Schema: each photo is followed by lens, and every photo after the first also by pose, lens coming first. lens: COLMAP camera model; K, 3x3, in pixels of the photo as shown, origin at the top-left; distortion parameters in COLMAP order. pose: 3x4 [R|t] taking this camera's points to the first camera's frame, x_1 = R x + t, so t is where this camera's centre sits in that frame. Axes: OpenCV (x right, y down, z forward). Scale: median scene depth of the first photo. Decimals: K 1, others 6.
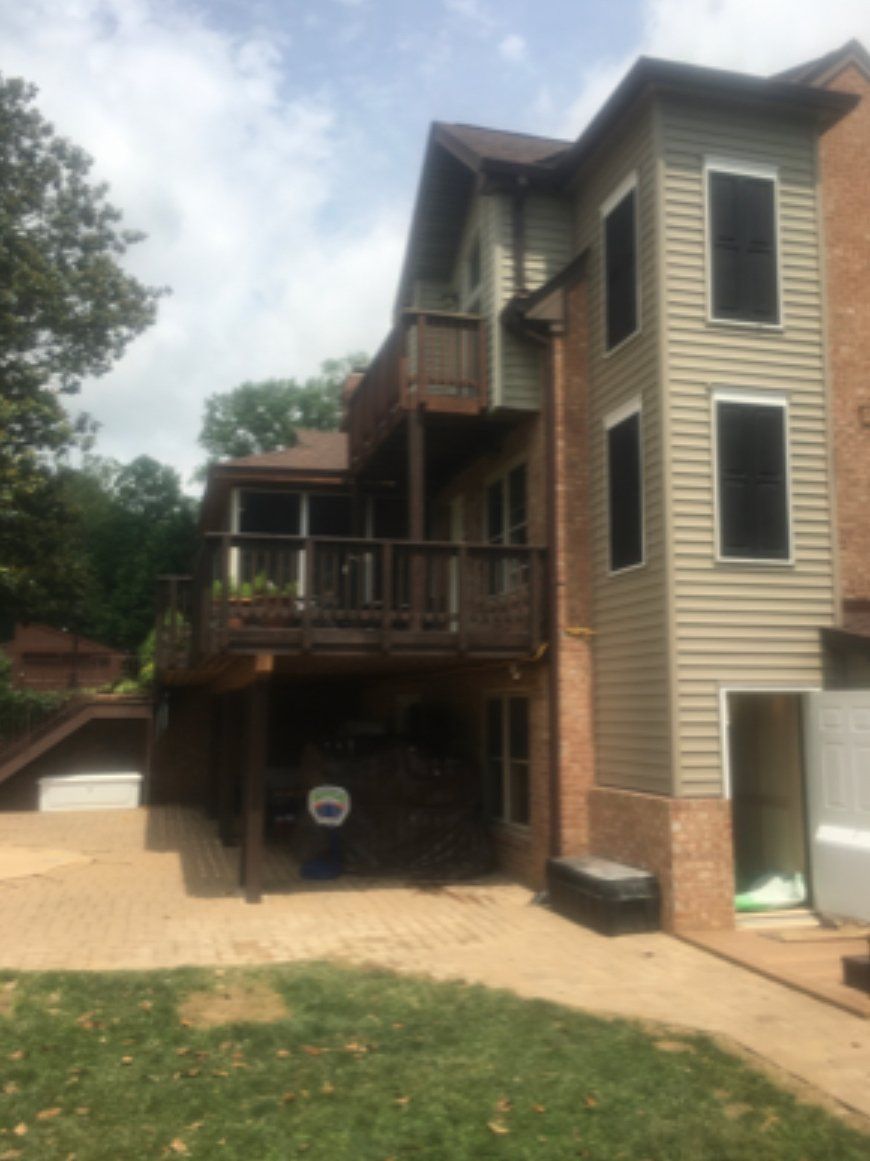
lens RADIAL K [[1050.7, 0, 435.0], [0, 1050.7, 580.5], [0, 0, 1]] dist [0.003345, 0.001094]
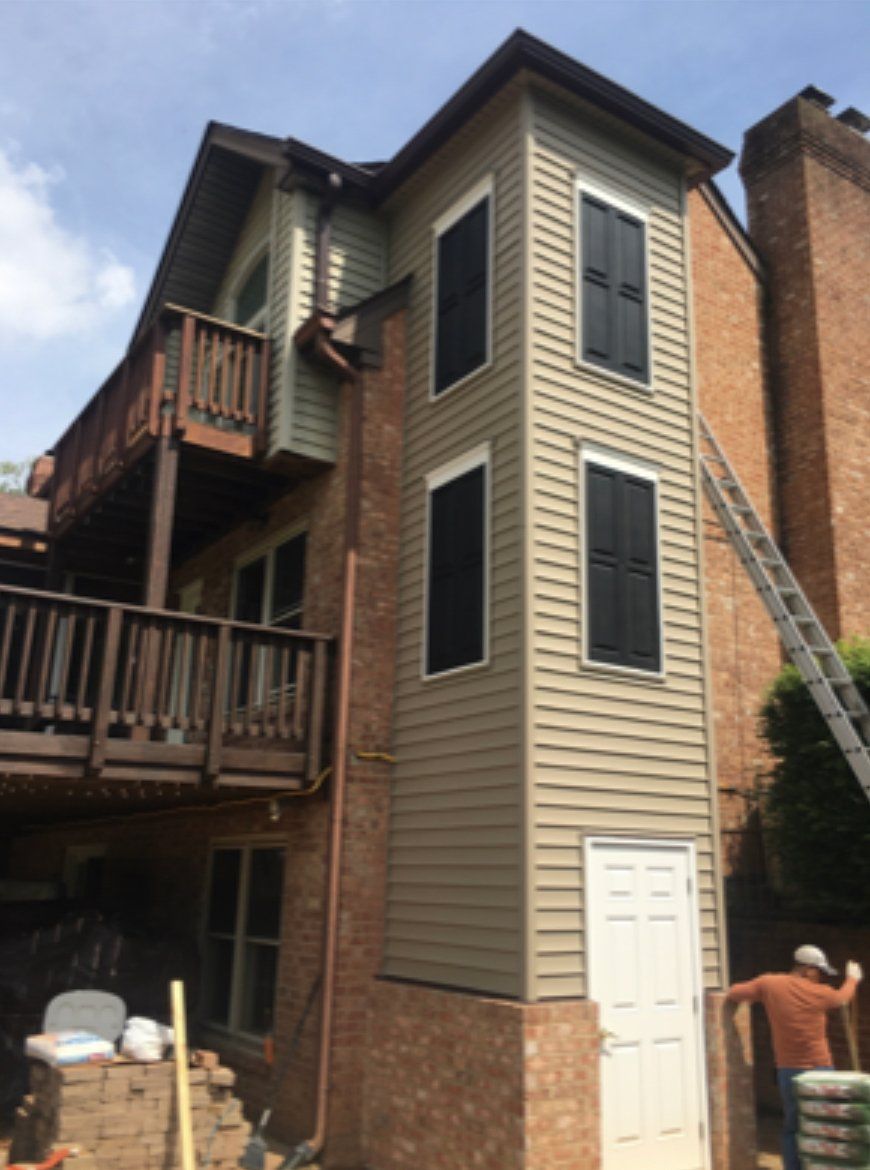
lens RADIAL K [[1002.1, 0, 435.0], [0, 1002.1, 585.0], [0, 0, 1]] dist [0.065229, -0.121074]
pose [[0.943474, 0.106421, 0.313897, -0.059072], [-0.056947, 0.985016, -0.162788, 0.046365], [-0.326518, 0.135711, 0.935398, 0.342377]]
